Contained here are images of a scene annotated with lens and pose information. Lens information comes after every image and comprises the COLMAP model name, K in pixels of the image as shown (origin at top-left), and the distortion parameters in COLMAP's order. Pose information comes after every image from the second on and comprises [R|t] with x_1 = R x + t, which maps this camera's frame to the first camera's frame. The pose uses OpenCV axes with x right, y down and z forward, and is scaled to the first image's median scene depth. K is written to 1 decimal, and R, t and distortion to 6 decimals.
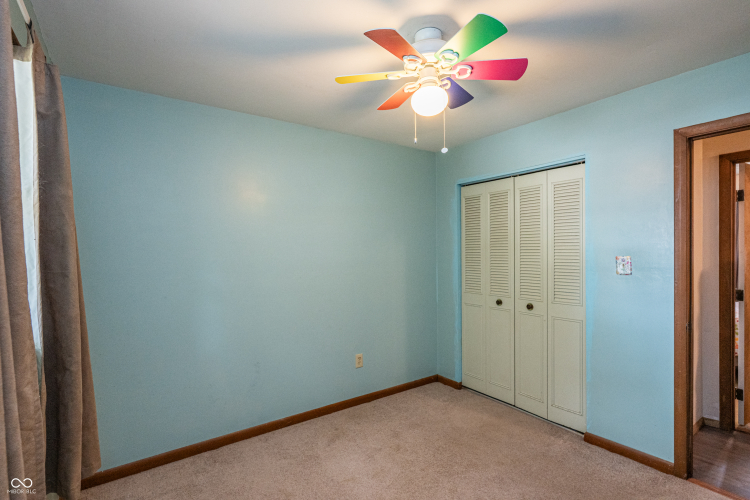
lens RADIAL K [[361.0, 0, 375.0], [0, 361.0, 250.0], [0, 0, 1]] dist [-0.000703, 0.000043]
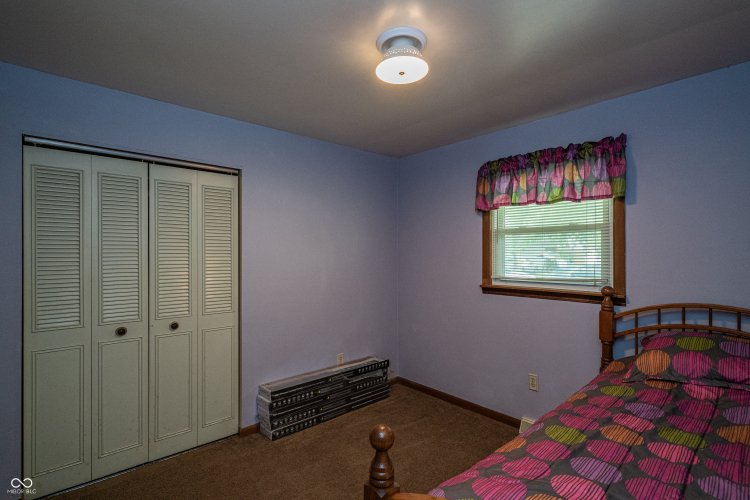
lens RADIAL K [[361.0, 0, 375.0], [0, 361.0, 250.0], [0, 0, 1]] dist [-0.000703, 0.000043]
pose [[-0.130432, 0.015794, 0.991332, -0.434744], [0.001832, 0.999875, -0.015689, -0.003832], [-0.991456, -0.000230, -0.130444, 0.615912]]
